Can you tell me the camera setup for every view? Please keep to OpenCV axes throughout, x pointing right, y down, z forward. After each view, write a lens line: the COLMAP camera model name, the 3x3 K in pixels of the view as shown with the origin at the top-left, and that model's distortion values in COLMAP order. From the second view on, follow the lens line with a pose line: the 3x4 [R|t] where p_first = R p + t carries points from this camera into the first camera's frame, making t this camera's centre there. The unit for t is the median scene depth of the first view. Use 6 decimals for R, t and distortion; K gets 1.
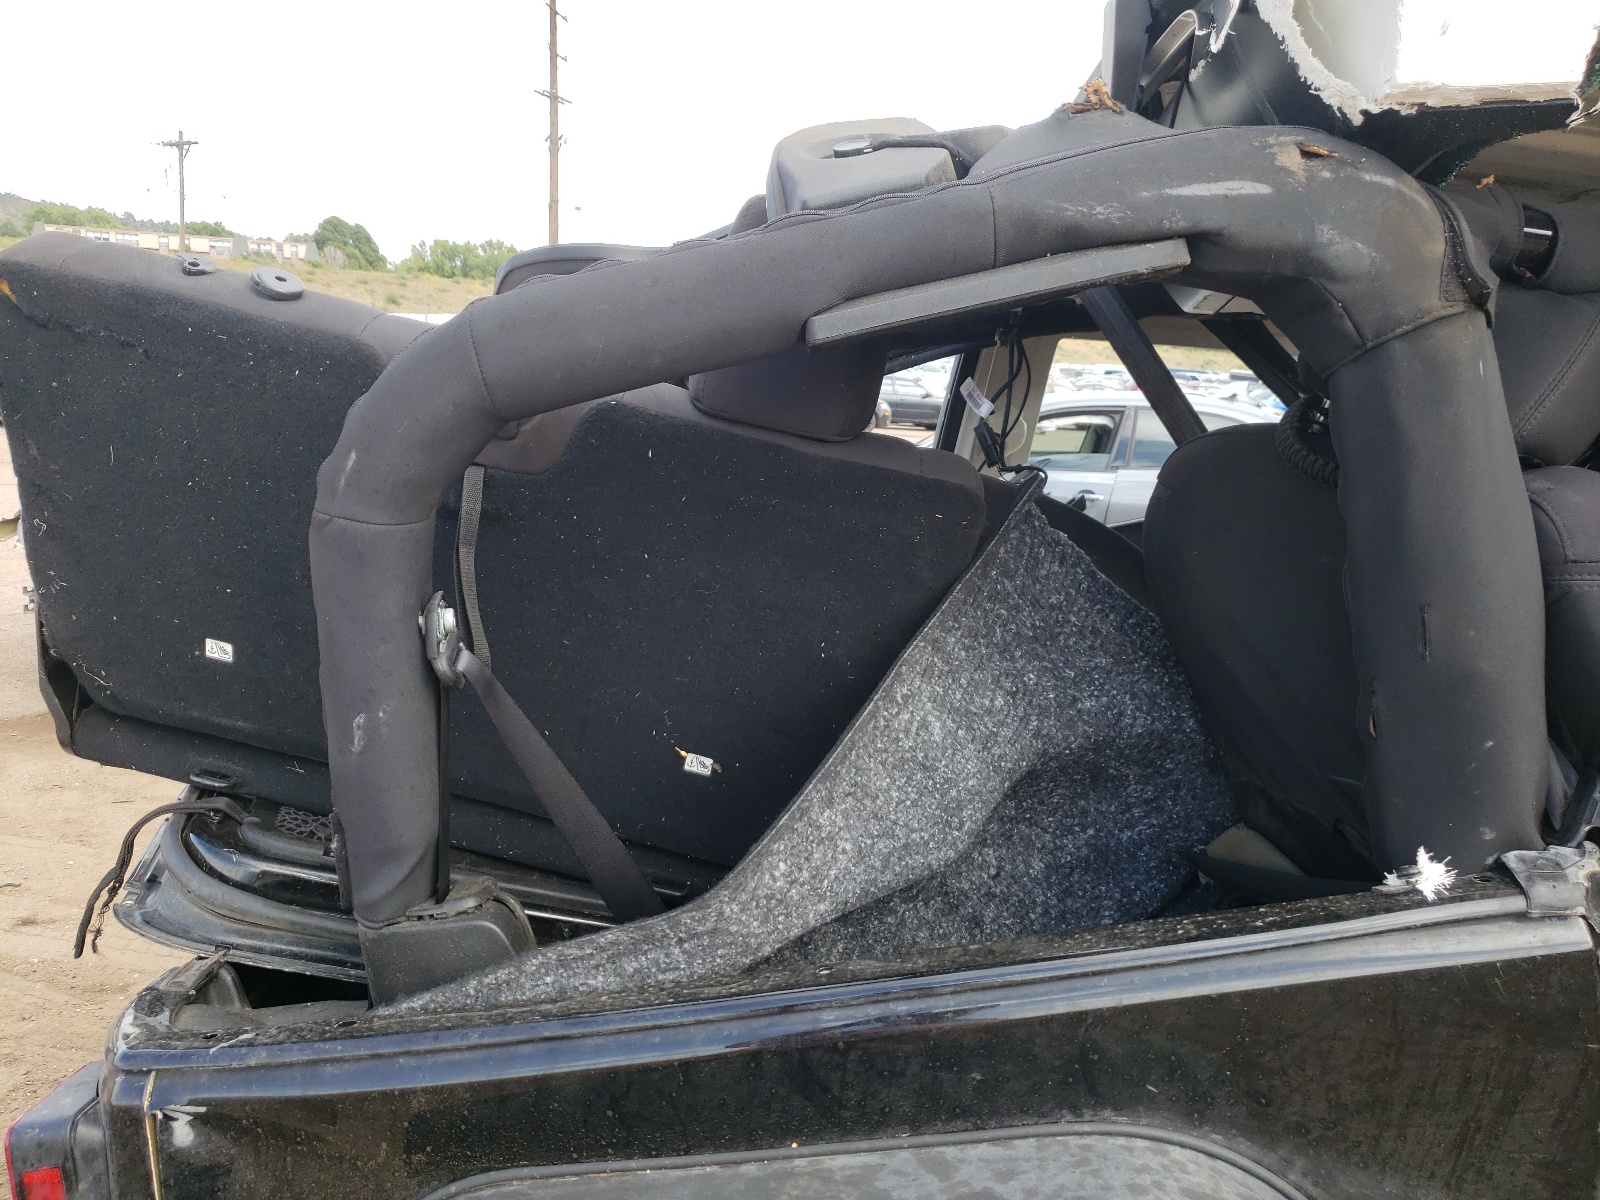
lens RADIAL K [[1249.9, 0, 800.9], [0, 1249.9, 599.7], [0, 0, 1]] dist [0.002634, 0.011960]
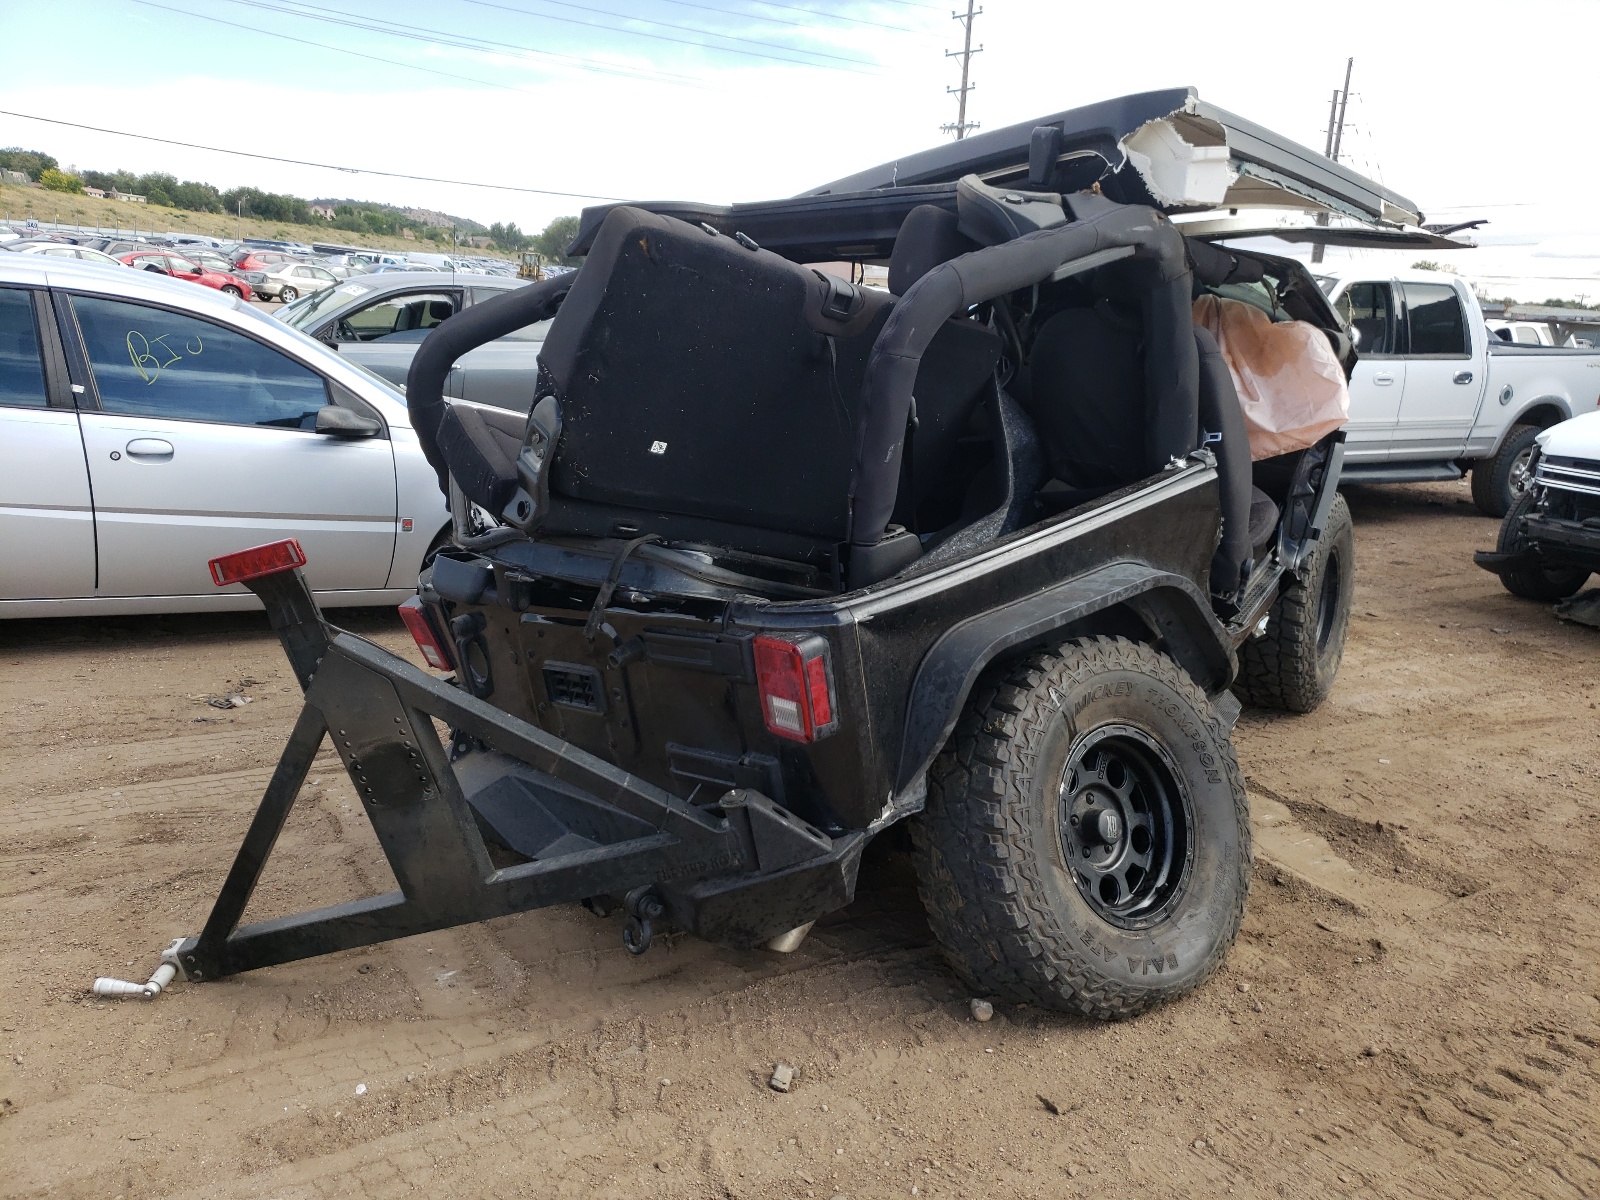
lens RADIAL K [[1249.9, 0, 798.3], [0, 1249.9, 599.7], [0, 0, 1]] dist [0.002634, 0.011960]
pose [[0.754545, -0.163784, 0.635481, -2.138429], [0.100580, 0.985777, 0.134641, 0.050227], [-0.648494, -0.037676, 0.760287, -0.693640]]
